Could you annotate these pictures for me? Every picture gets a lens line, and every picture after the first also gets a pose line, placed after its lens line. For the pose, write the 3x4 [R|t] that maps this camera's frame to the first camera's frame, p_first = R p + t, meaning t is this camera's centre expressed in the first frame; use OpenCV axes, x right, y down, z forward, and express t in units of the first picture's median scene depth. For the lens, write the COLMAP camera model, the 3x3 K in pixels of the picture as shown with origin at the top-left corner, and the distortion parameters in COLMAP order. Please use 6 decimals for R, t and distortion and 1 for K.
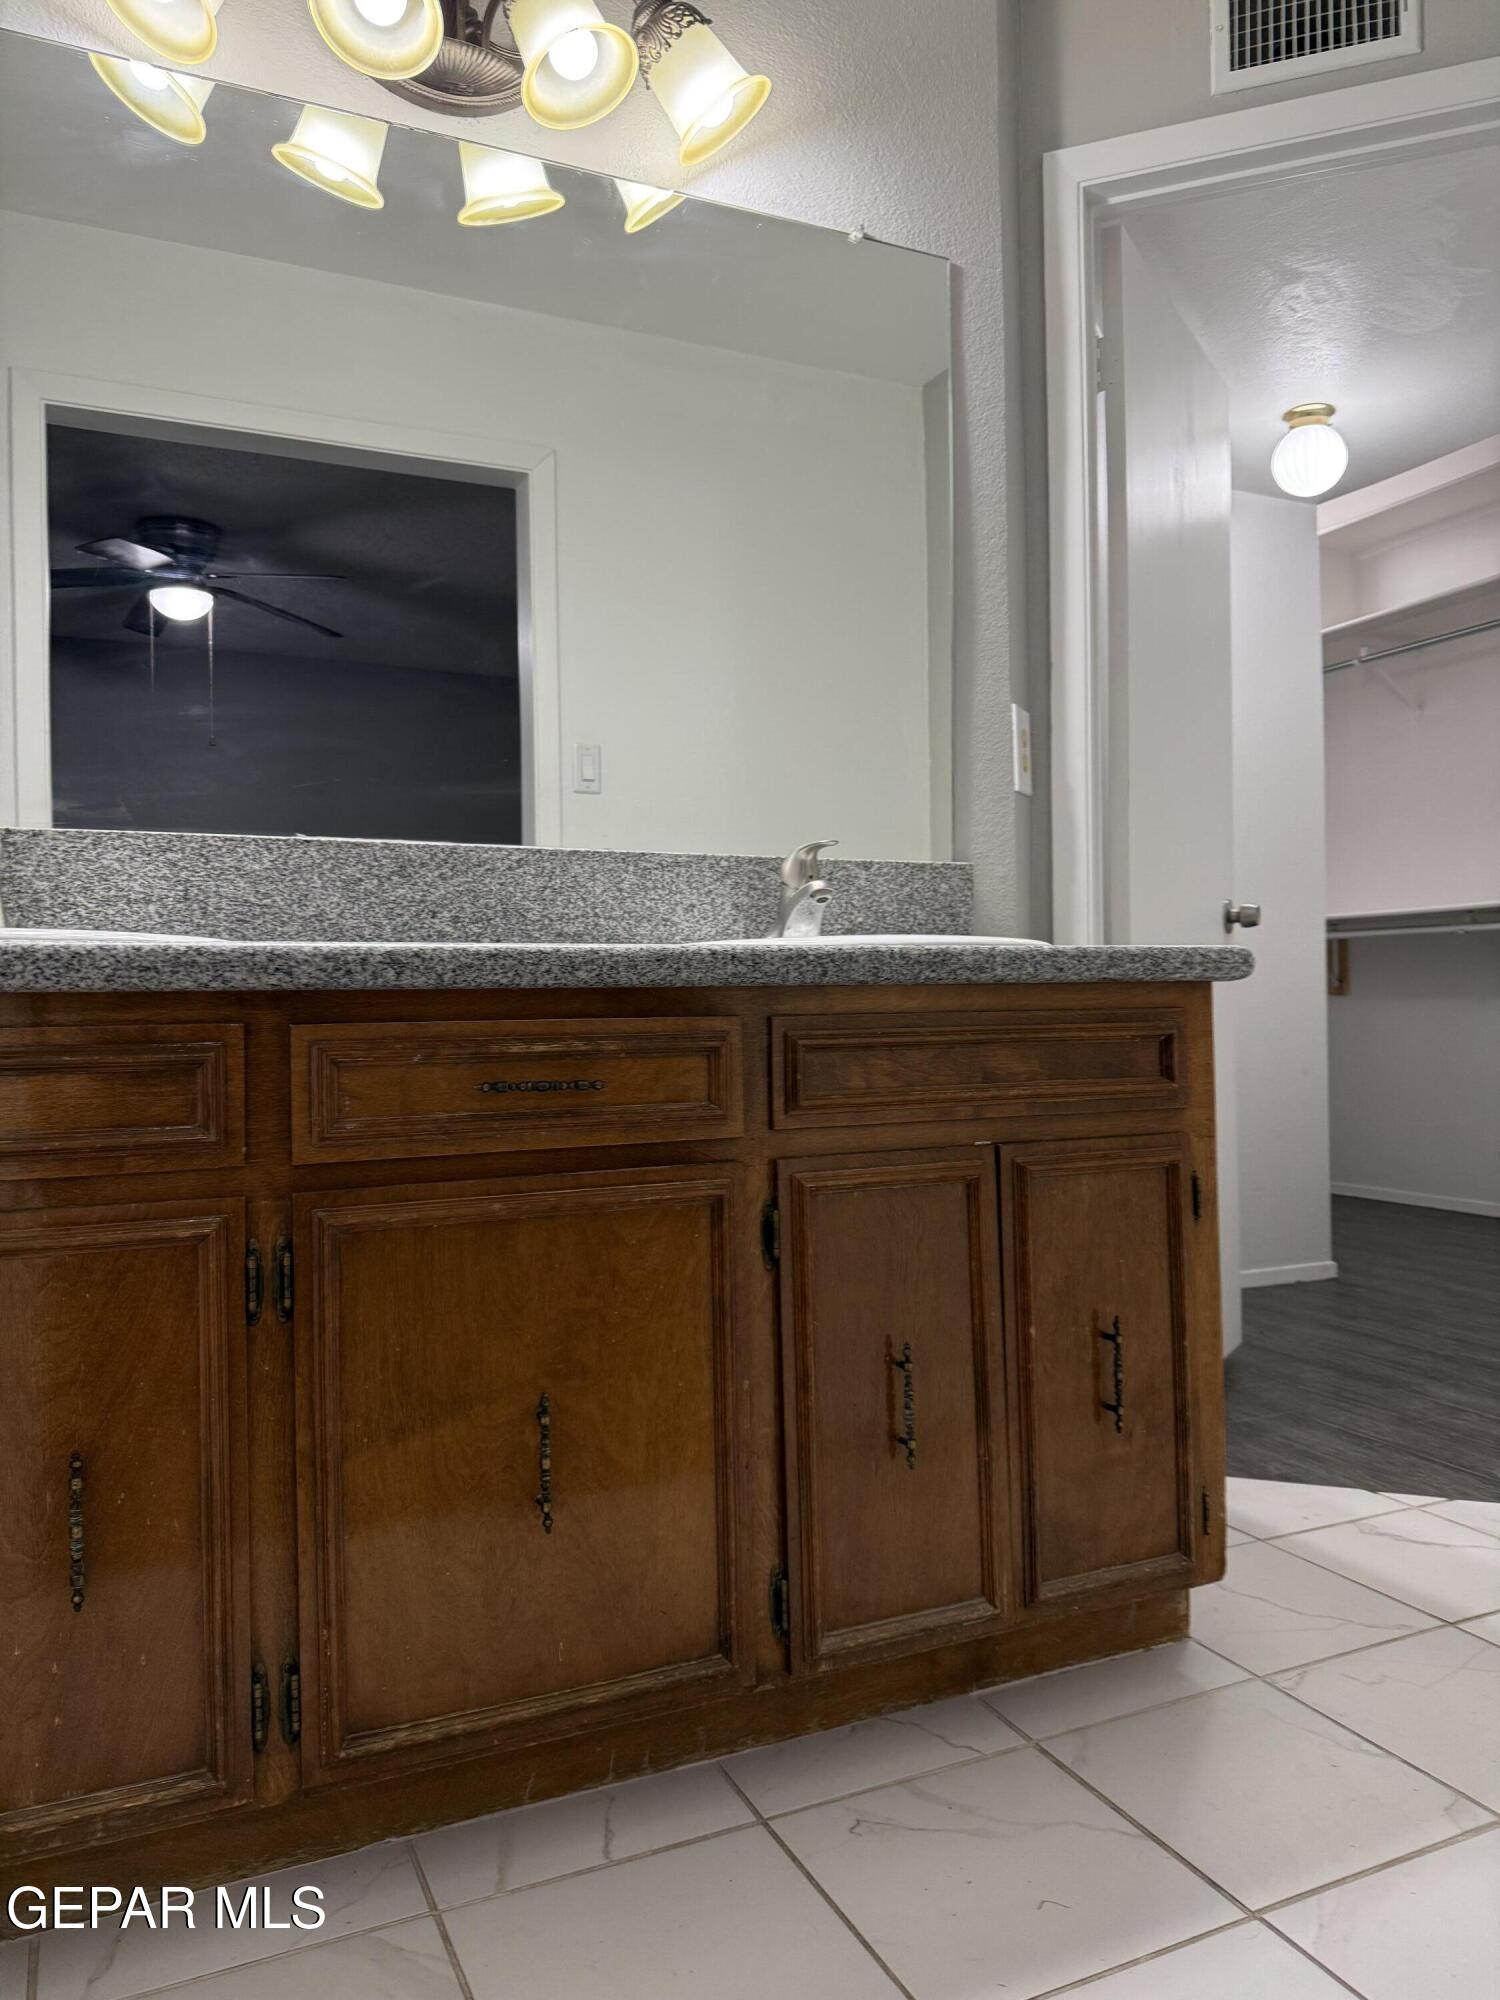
lens RADIAL K [[1397.8, 0, 746.6], [0, 1397.8, 1001.7], [0, 0, 1]] dist [0.060885, -0.034821]
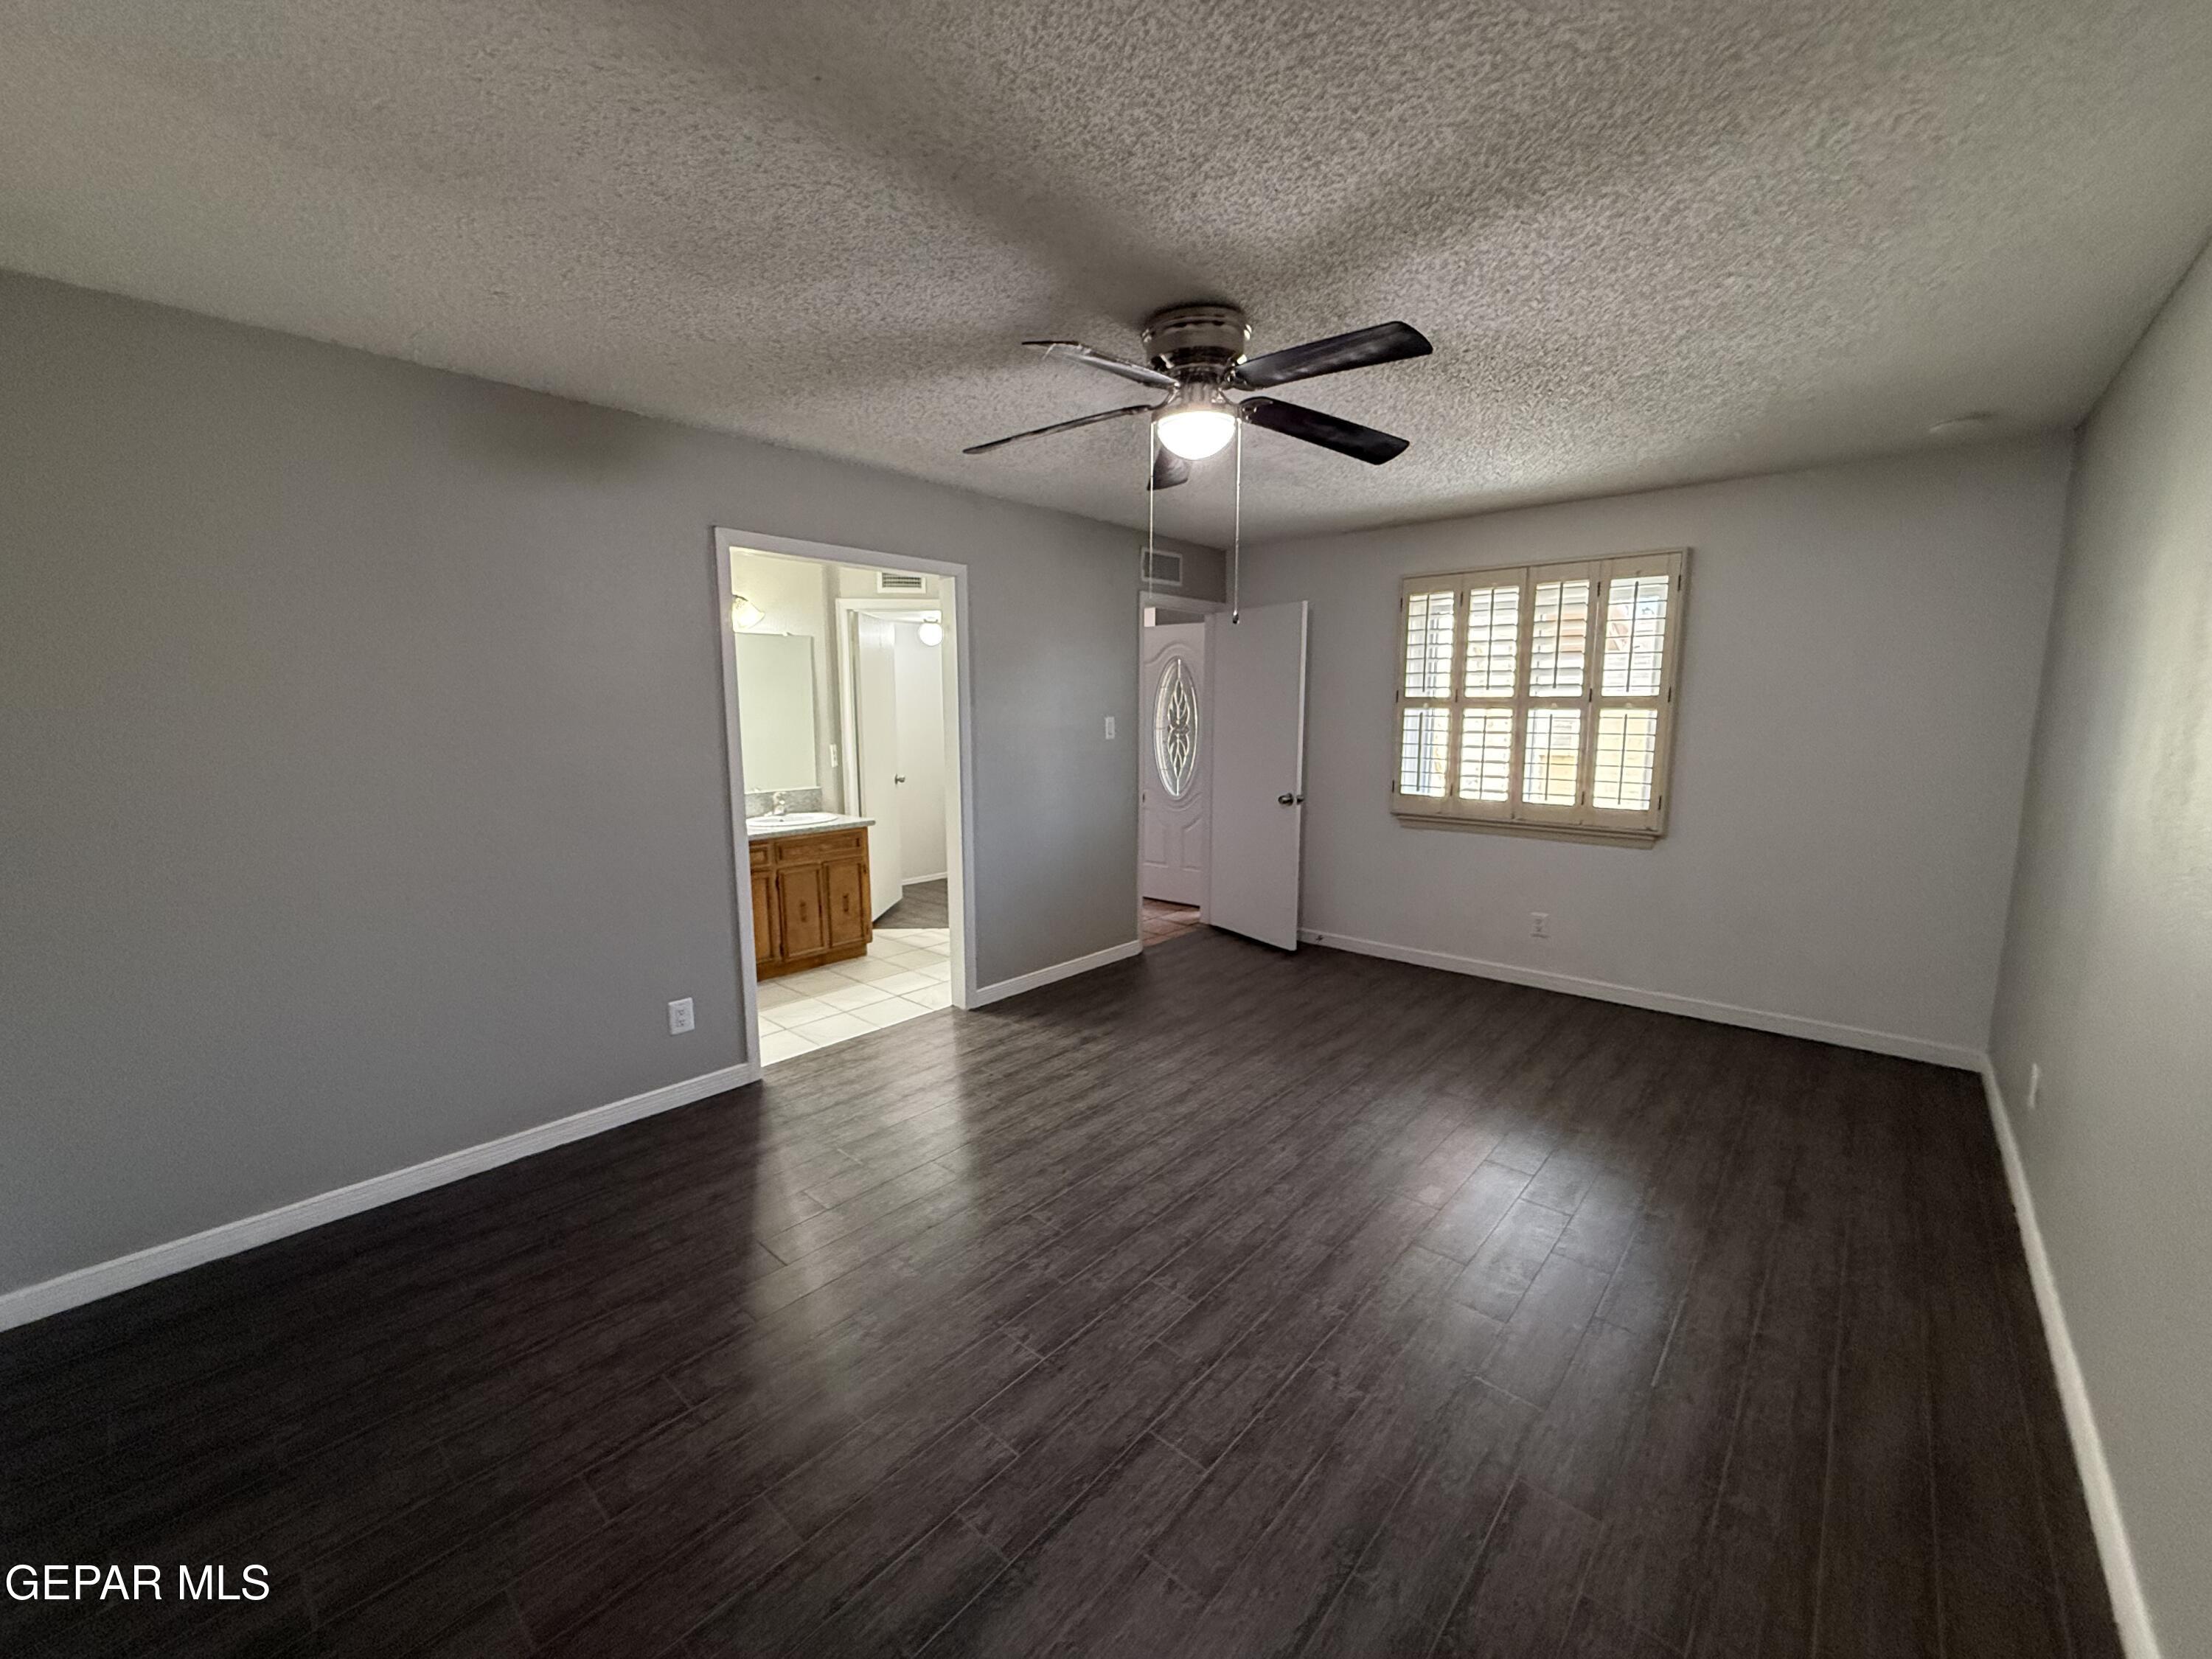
lens RADIAL K [[884.8, 0, 1103.6], [0, 884.8, 832.0], [0, 0, 1]] dist [0.007173, 0.002304]
pose [[0.916902, -0.046398, 0.396407, -0.156262], [-0.012762, 0.989304, 0.145312, -0.485154], [-0.398909, -0.138296, 0.906502, -2.295592]]
